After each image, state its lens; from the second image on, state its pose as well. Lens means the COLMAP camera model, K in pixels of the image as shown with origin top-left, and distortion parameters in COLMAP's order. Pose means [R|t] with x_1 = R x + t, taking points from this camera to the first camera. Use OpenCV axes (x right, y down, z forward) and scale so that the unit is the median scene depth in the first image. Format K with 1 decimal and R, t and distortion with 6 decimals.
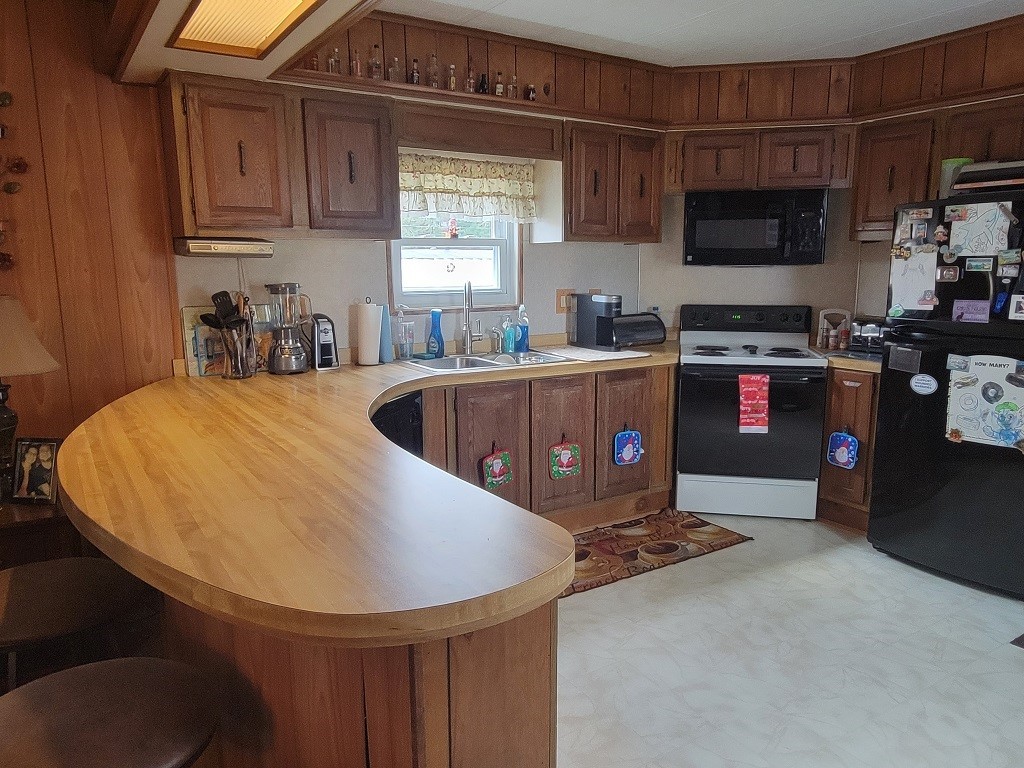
lens RADIAL K [[730.9, 0, 513.8], [0, 730.9, 399.5], [0, 0, 1]] dist [-0.002143, -0.005014]
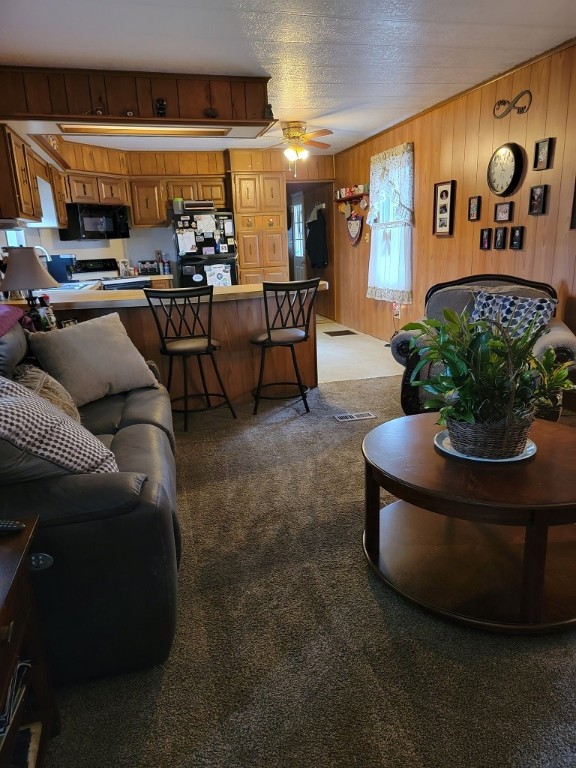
lens RADIAL K [[522.8, 0, 284.0], [0, 522.8, 386.4], [0, 0, 1]] dist [0.048336, -0.036136]
pose [[0.354385, -0.263538, 0.897195, -1.349156], [0.205622, 0.957943, 0.200163, 0.047448], [-0.912212, 0.113548, 0.393670, -0.096947]]
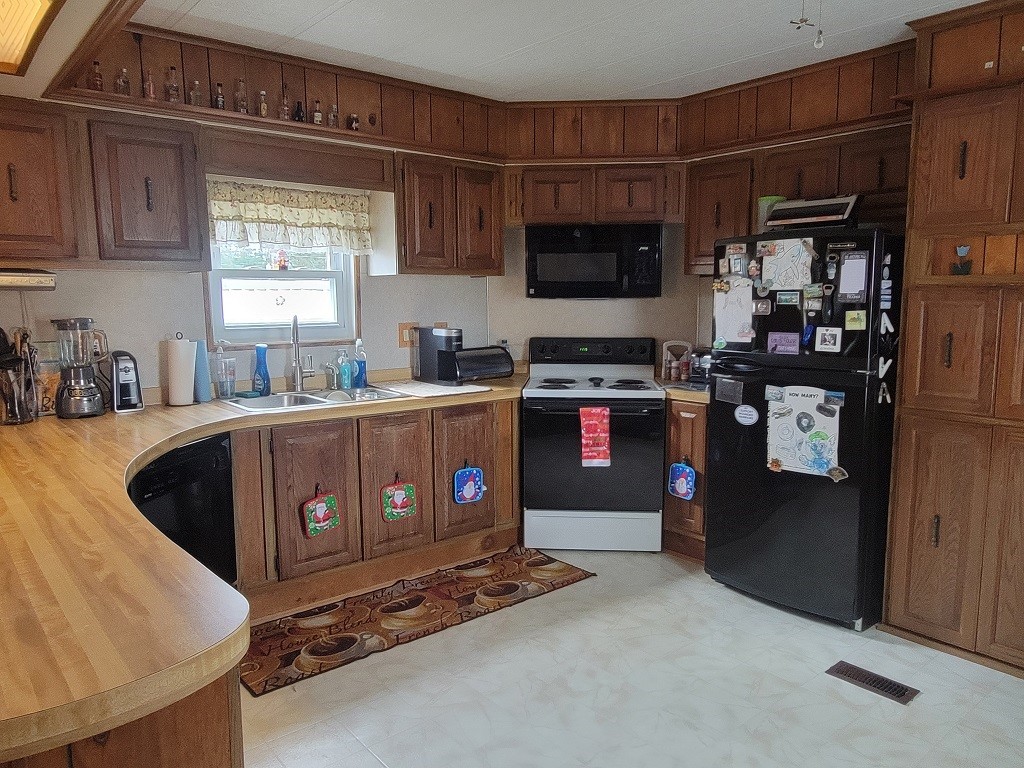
lens RADIAL K [[730.9, 0, 512.7], [0, 730.9, 392.9], [0, 0, 1]] dist [-0.002143, -0.005014]
pose [[0.991832, -0.016028, 0.126541, 0.113213], [0.022385, 0.998549, -0.048975, -0.009190], [-0.125572, 0.051408, 0.990752, 0.032419]]
